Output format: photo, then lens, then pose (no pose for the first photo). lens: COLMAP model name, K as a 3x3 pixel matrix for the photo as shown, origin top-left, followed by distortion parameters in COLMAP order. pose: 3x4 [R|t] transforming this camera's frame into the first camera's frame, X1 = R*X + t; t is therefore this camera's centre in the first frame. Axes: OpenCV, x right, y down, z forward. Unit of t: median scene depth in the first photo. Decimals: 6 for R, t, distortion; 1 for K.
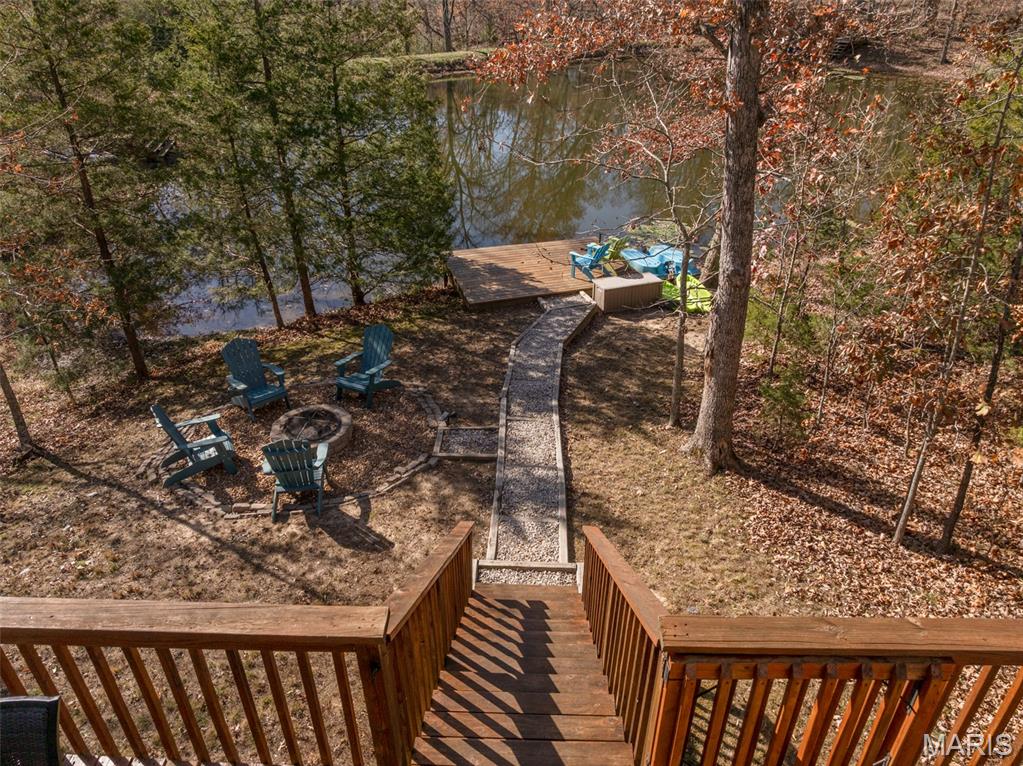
lens RADIAL K [[711.4, 0, 514.1], [0, 711.4, 383.6], [0, 0, 1]] dist [-0.052430, 0.016966]
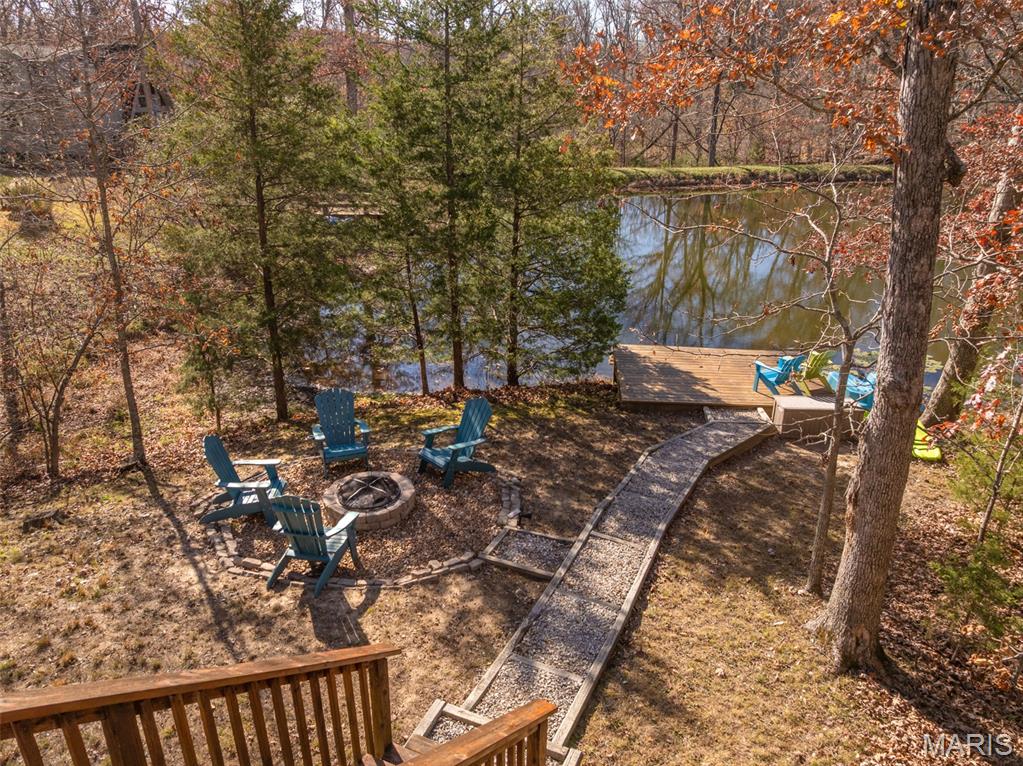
lens RADIAL K [[711.4, 0, 513.1], [0, 711.4, 383.3], [0, 0, 1]] dist [-0.052430, 0.016966]
pose [[0.930772, 0.145646, -0.335336, 0.162153], [-0.194620, 0.973849, -0.117227, -0.005157], [0.309493, 0.174374, 0.934777, 0.201198]]
